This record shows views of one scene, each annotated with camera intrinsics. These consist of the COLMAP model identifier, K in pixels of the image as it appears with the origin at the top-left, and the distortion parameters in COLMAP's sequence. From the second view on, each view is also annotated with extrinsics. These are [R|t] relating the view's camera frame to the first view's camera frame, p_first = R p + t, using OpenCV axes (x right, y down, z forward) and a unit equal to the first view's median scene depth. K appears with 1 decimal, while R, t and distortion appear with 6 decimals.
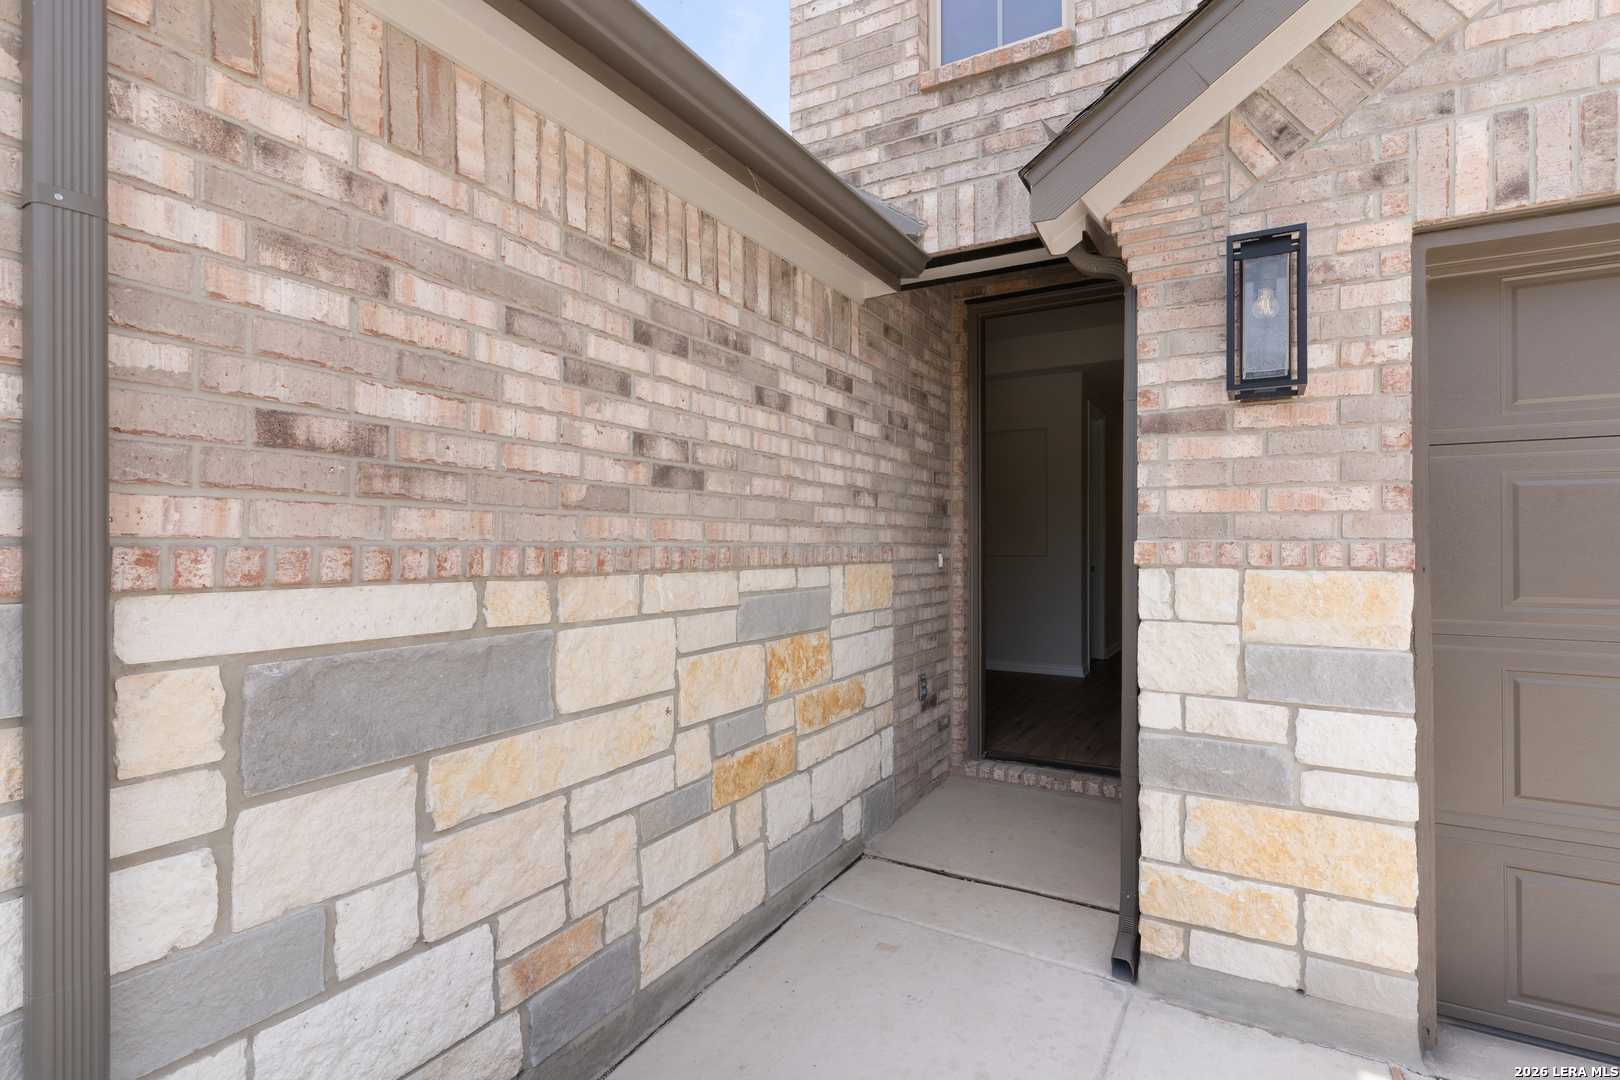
lens RADIAL K [[794.3, 0, 806.6], [0, 794.3, 539.1], [0, 0, 1]] dist [0.008255, -0.000427]
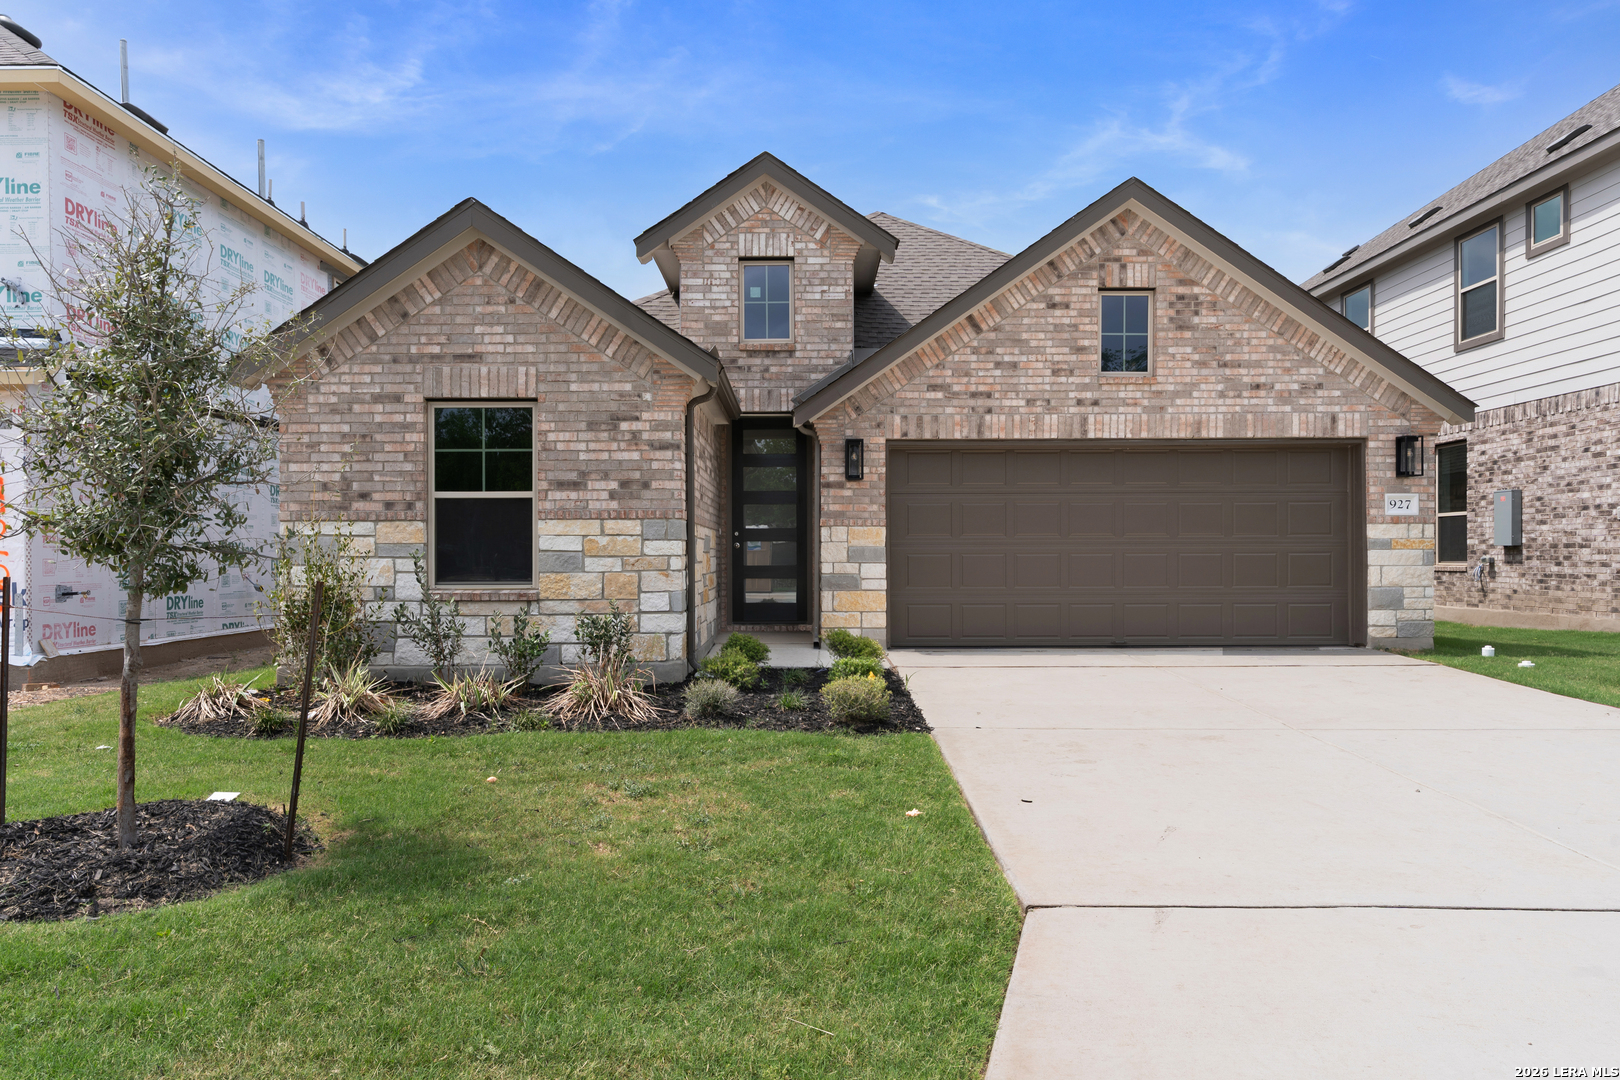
lens RADIAL K [[1073.9, 0, 809.0], [0, 1073.9, 545.0], [0, 0, 1]] dist [-0.000813, -0.000004]
pose [[0.865948, 0.004635, 0.500113, -2.073680], [-0.002694, 0.999986, -0.004603, 0.146429], [-0.500127, 0.002639, 0.865948, -3.178858]]
